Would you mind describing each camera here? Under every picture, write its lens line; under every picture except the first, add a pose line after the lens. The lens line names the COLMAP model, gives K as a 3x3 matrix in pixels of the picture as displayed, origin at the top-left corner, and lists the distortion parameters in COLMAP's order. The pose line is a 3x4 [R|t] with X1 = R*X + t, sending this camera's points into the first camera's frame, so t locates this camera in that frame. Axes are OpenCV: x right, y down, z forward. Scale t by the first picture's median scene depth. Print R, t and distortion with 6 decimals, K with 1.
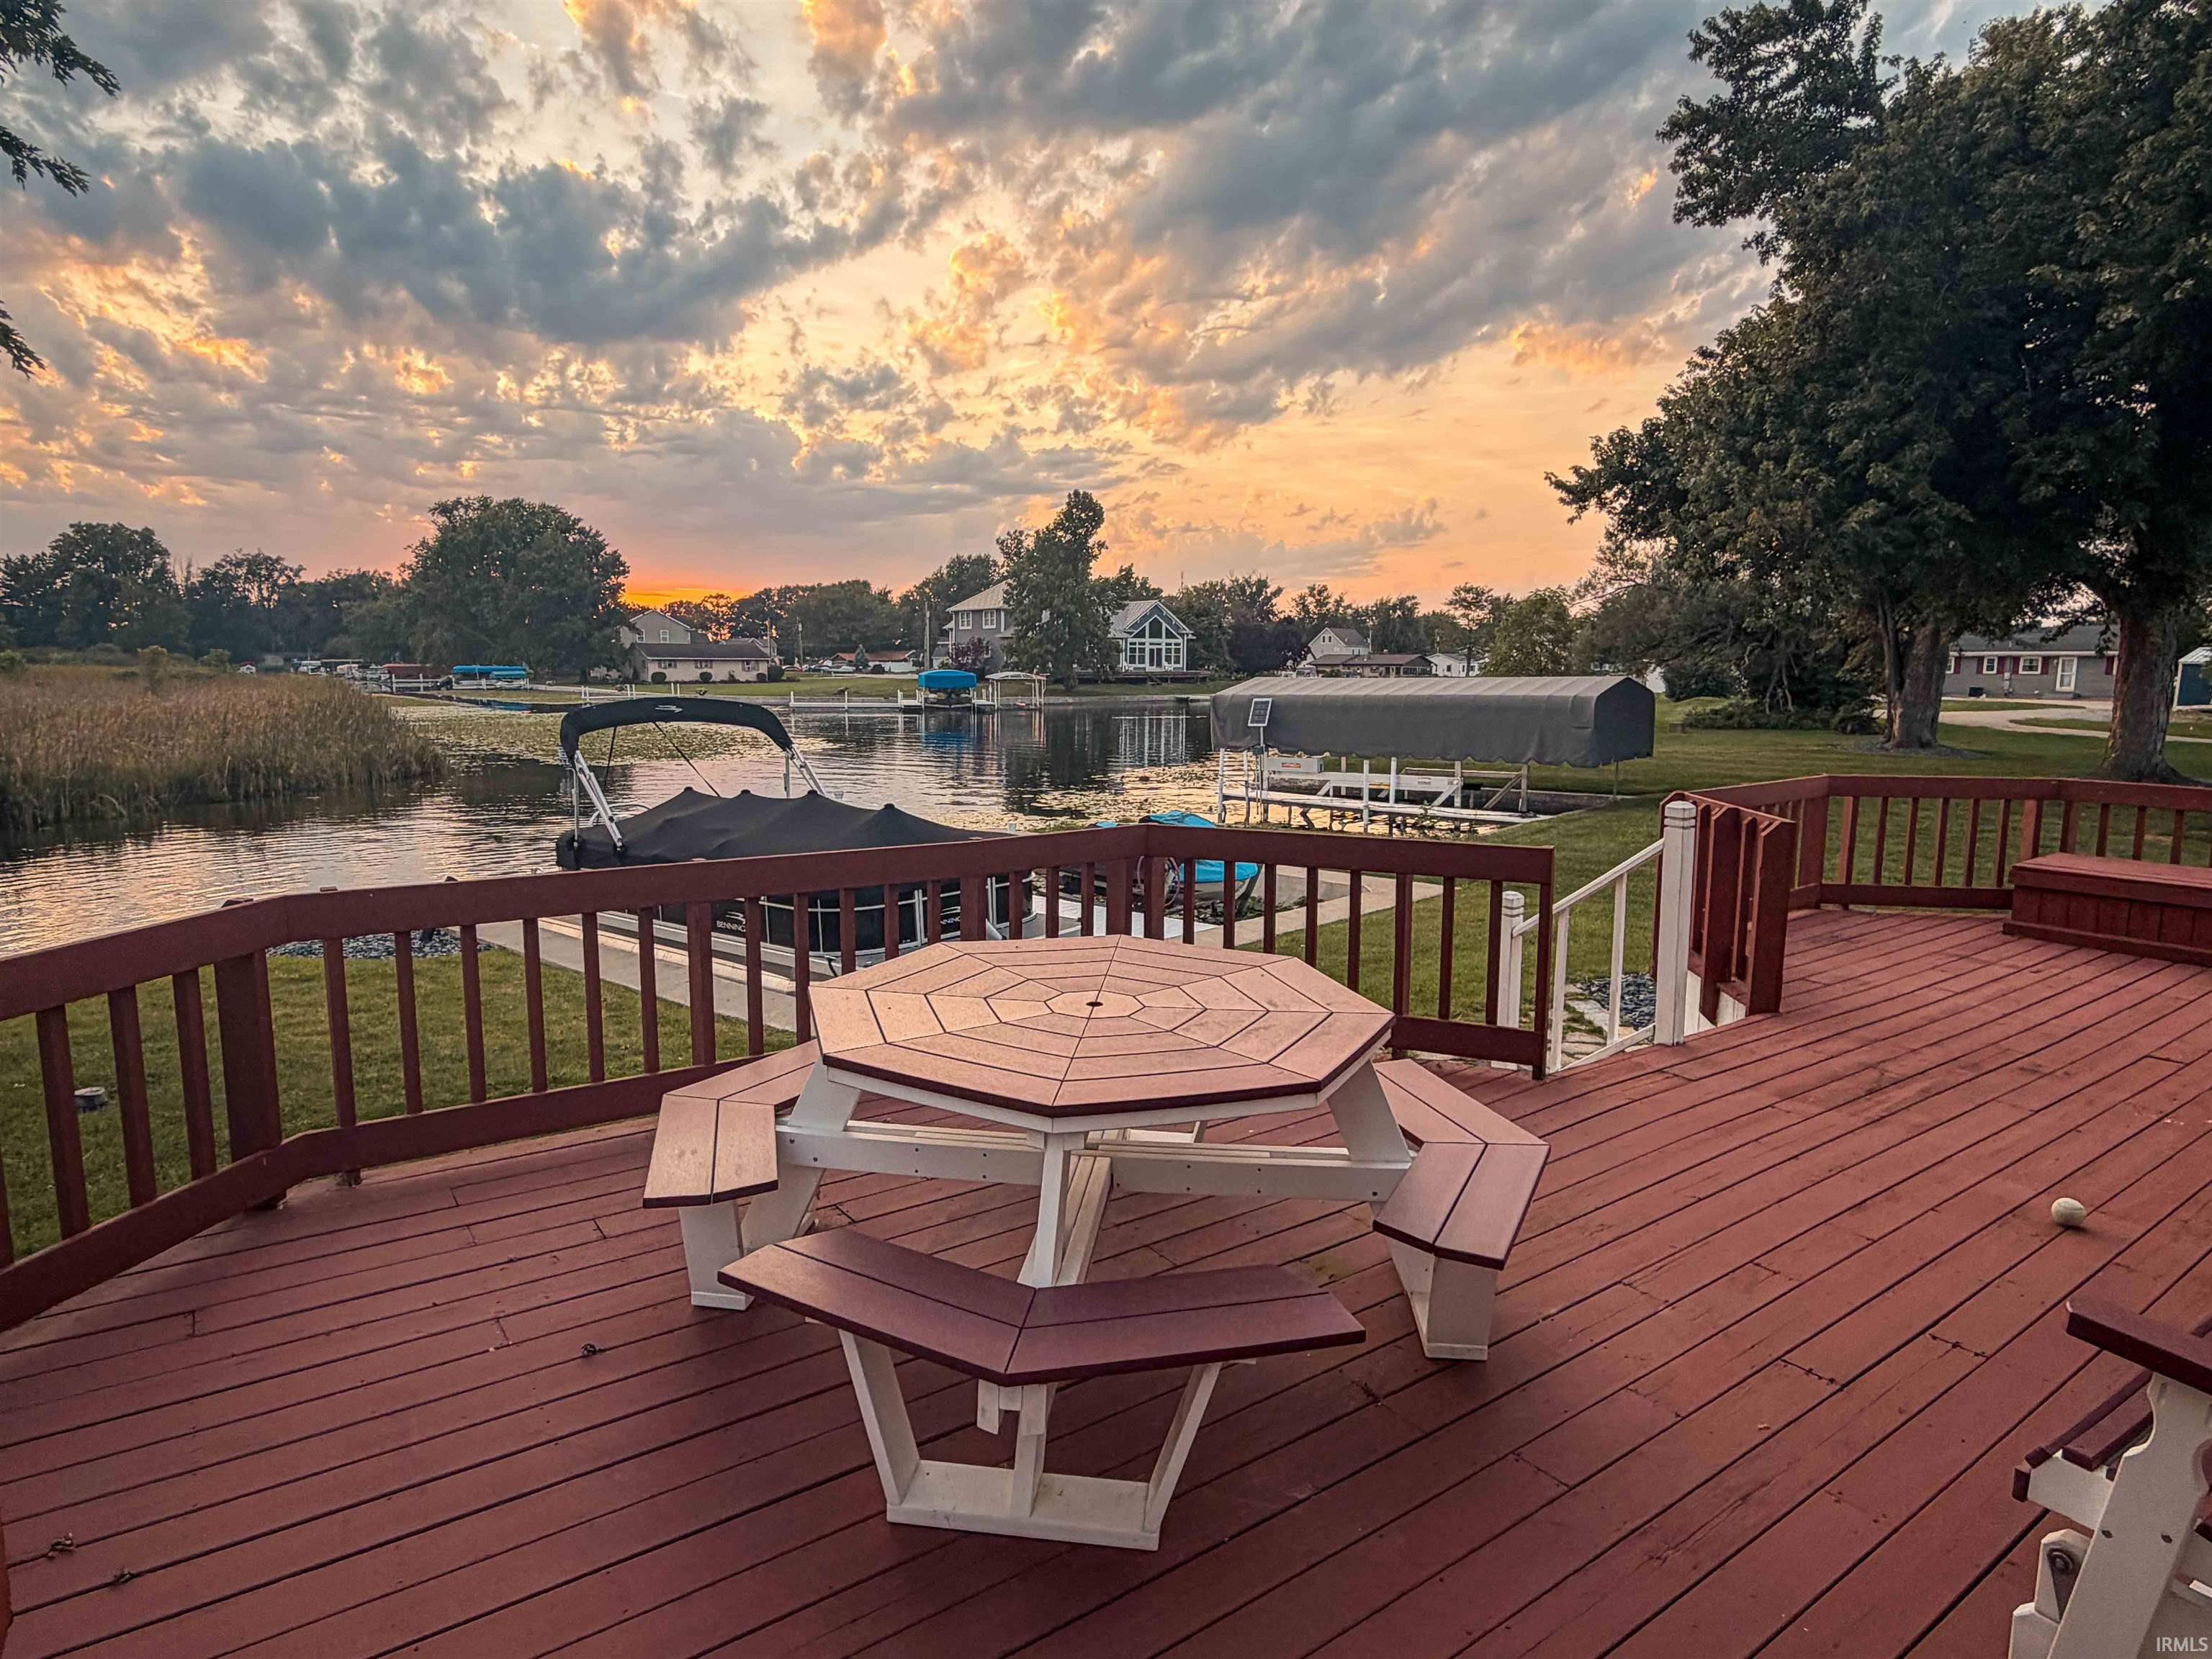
lens RADIAL K [[1239.2, 0, 1106.0], [0, 1239.2, 829.5], [0, 0, 1]] dist [-0.000735, 0.000698]
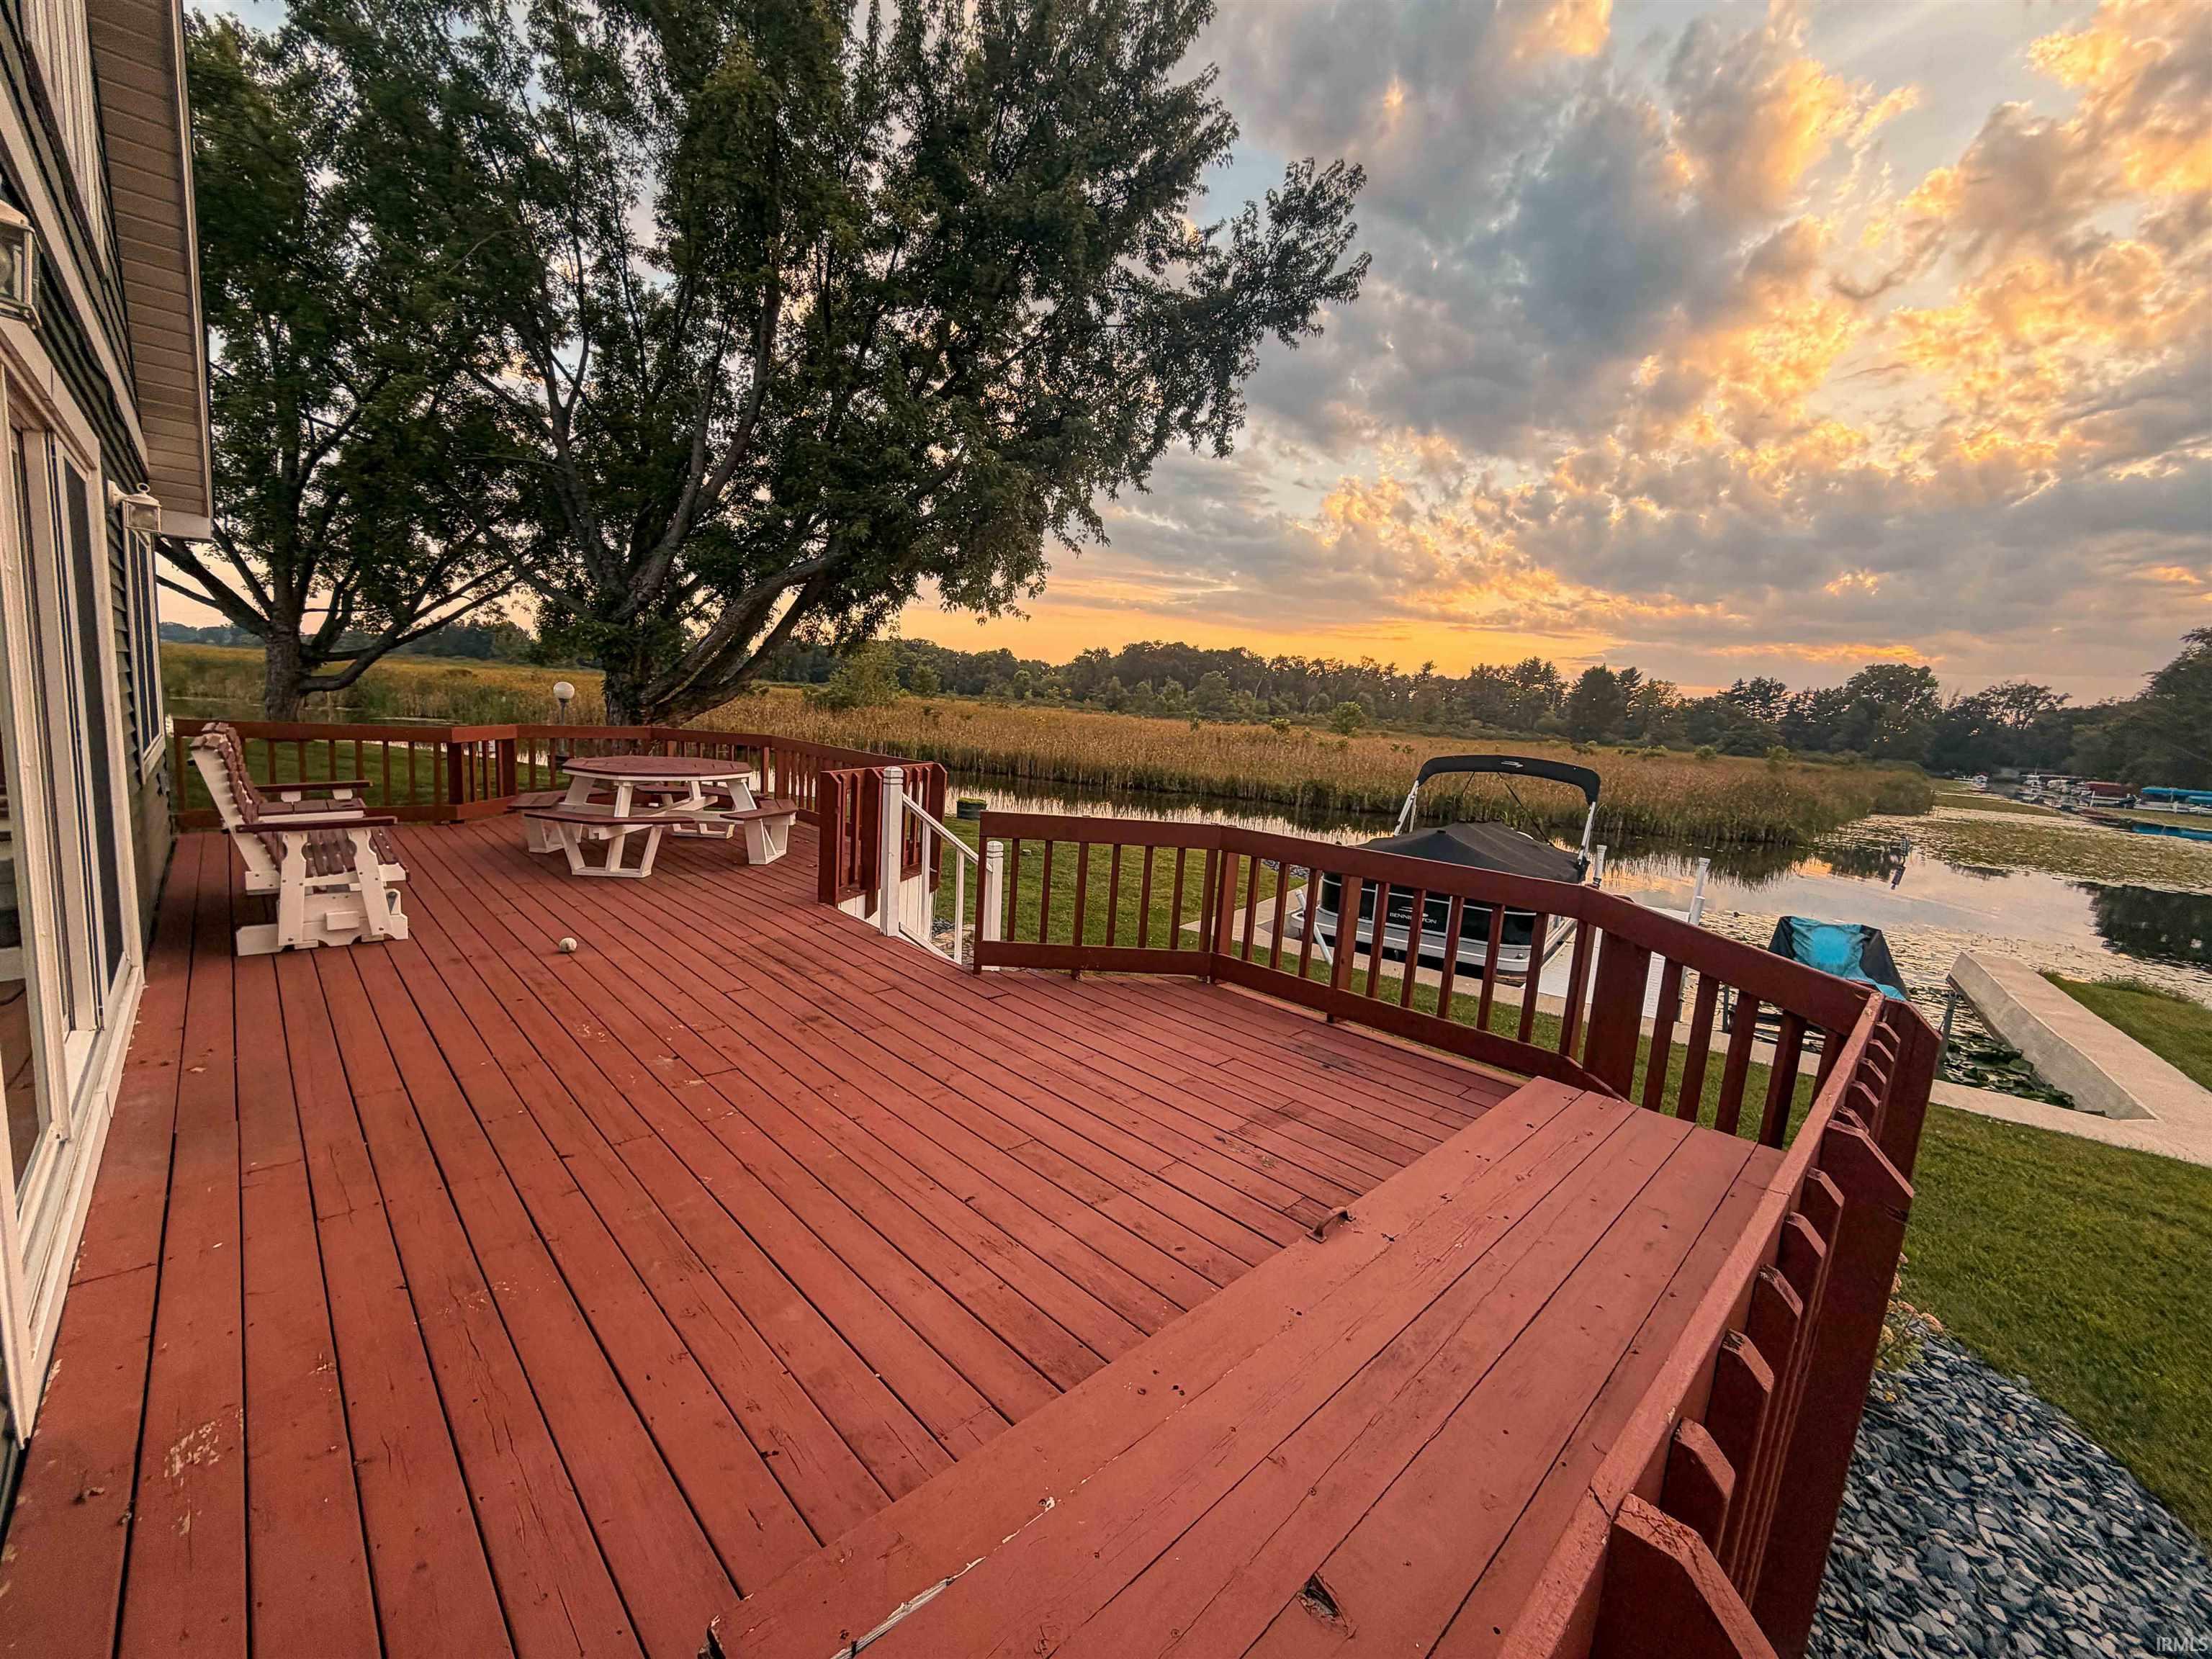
lens RADIAL K [[881.1, 0, 1106.0], [0, 881.1, 829.5], [0, 0, 1]] dist [-0.000559, -0.000118]
pose [[0.158017, 0.141051, -0.977310, 1.305271], [-0.199855, 0.973829, 0.108235, -0.096488], [0.967000, 0.178217, 0.182072, 0.909384]]
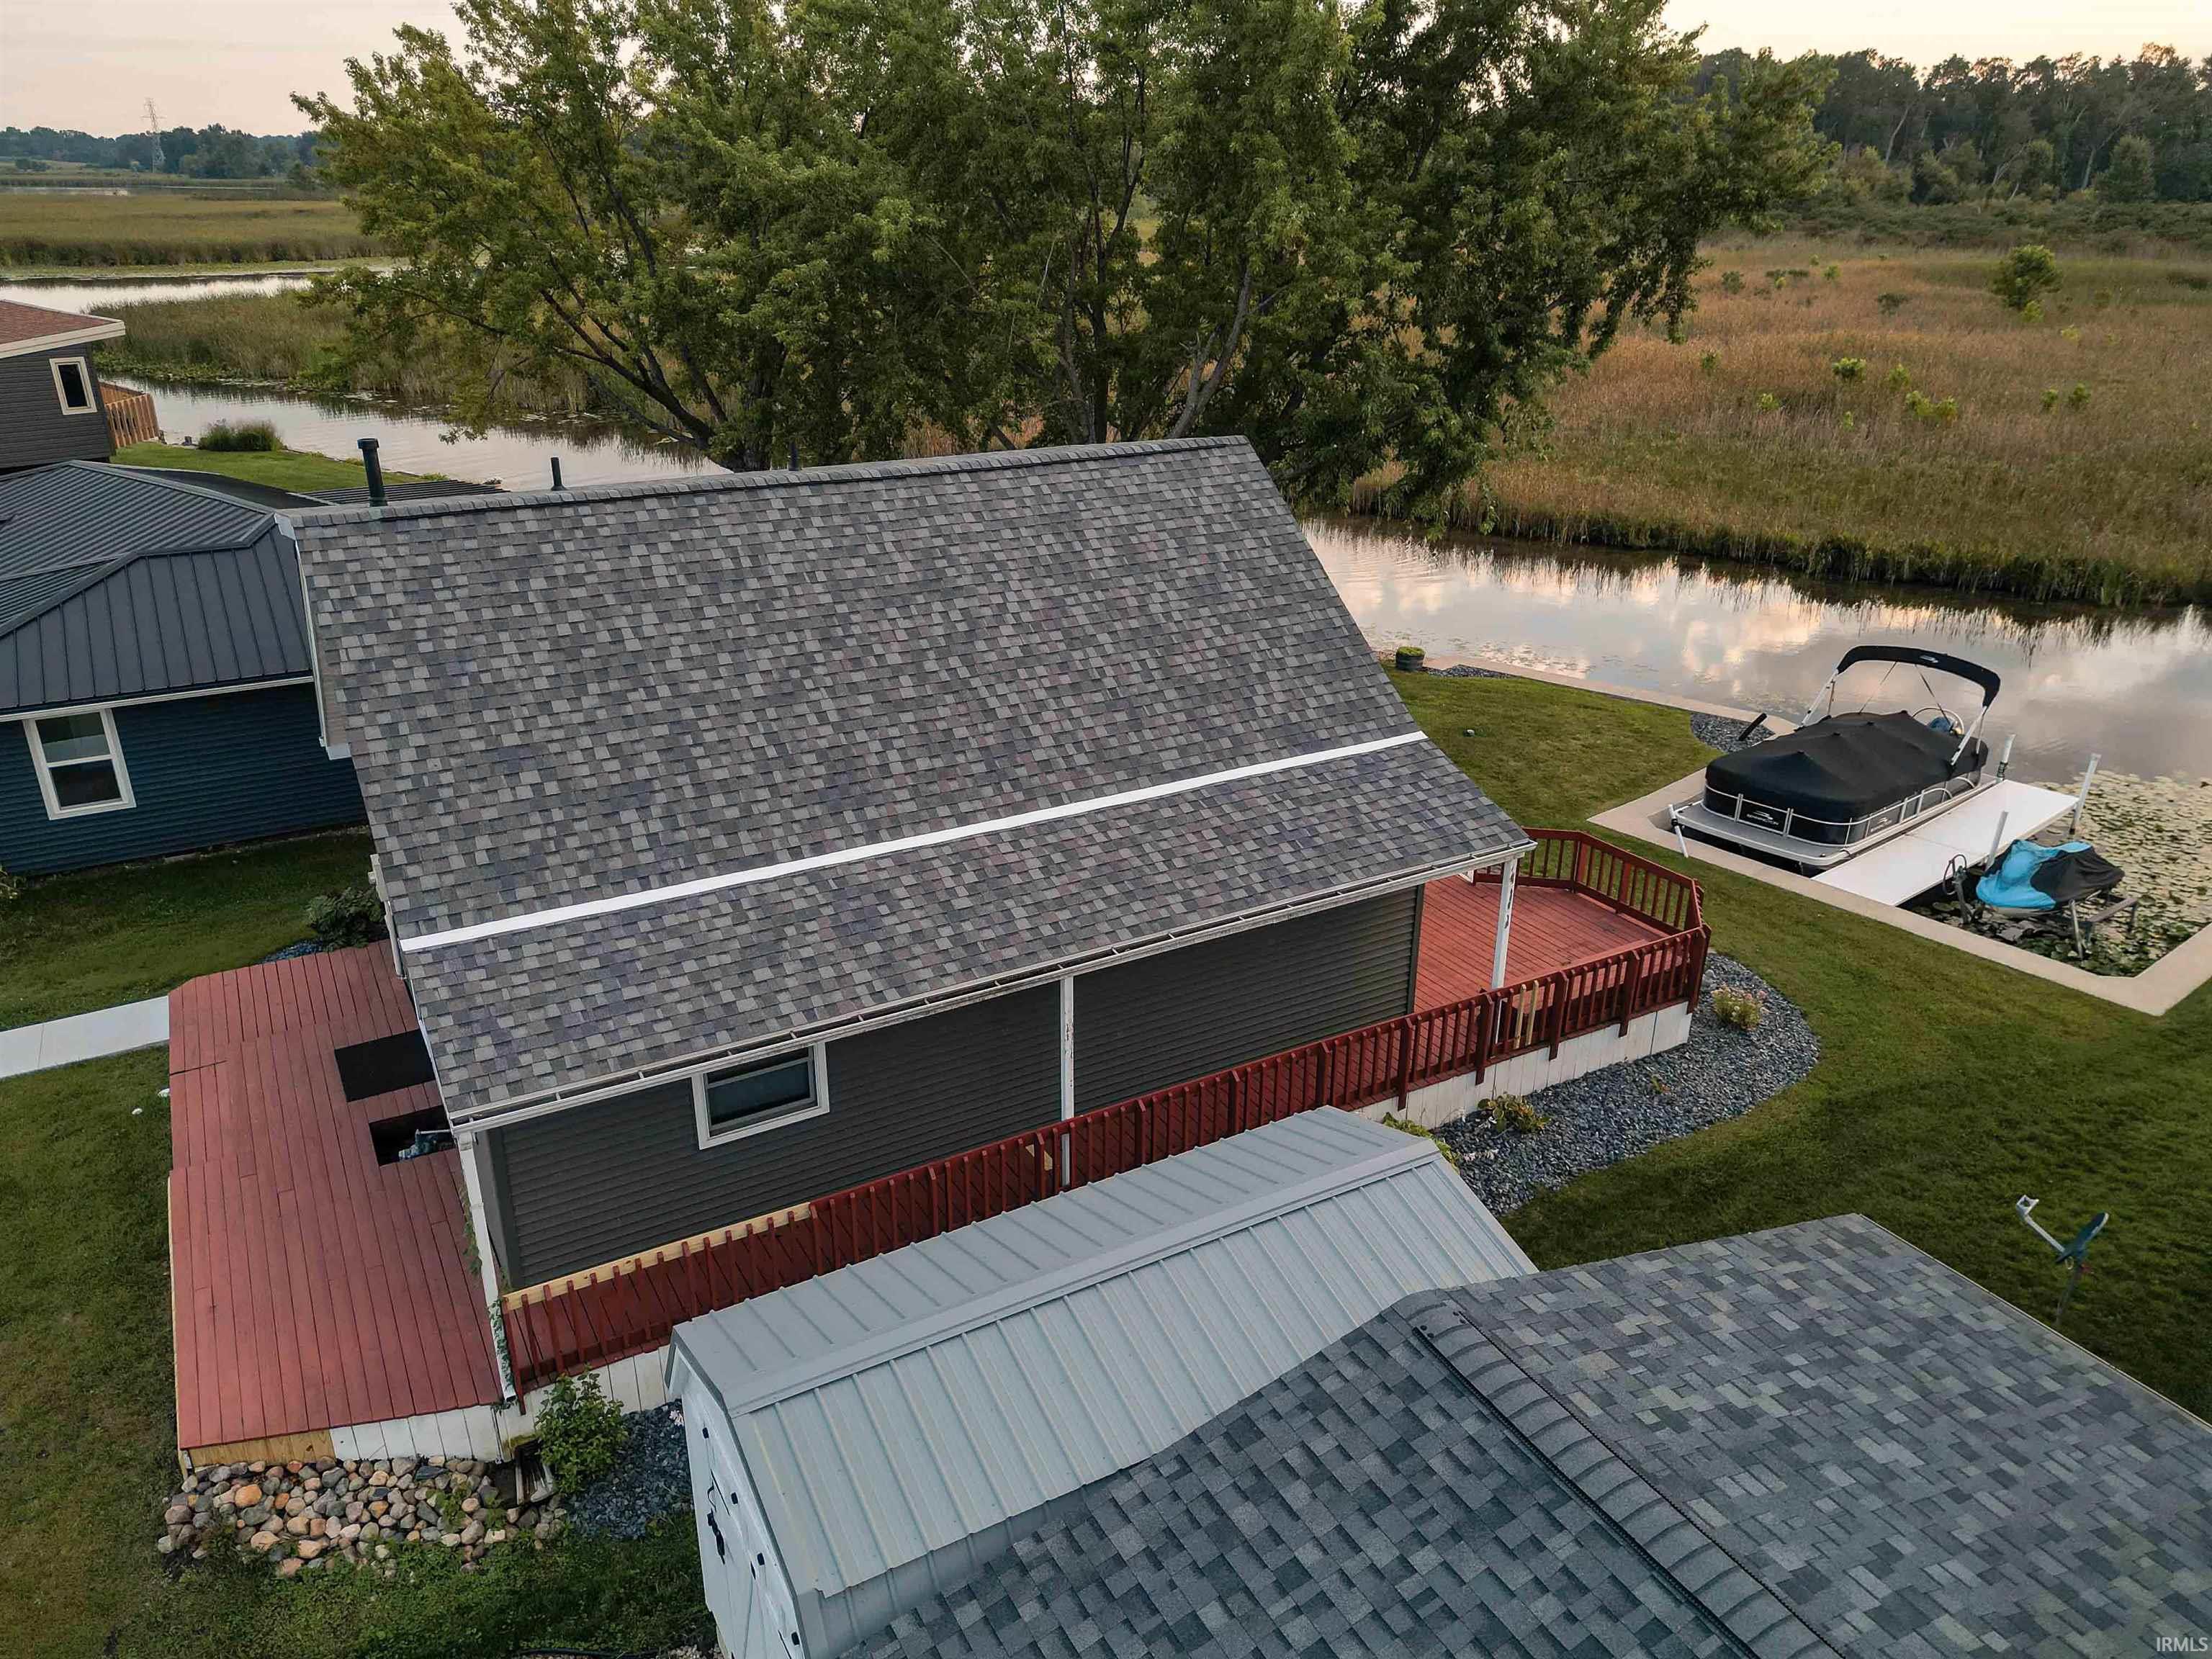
lens RADIAL K [[1575.1, 0, 1106.0], [0, 1575.1, 829.5], [0, 0, 1]] dist [0.004909, -0.001828]
pose [[-0.108919, 0.382790, -0.917392, 1.547810], [-0.137659, 0.908182, 0.395291, -0.209416], [0.984473, 0.169342, -0.046223, 0.849969]]
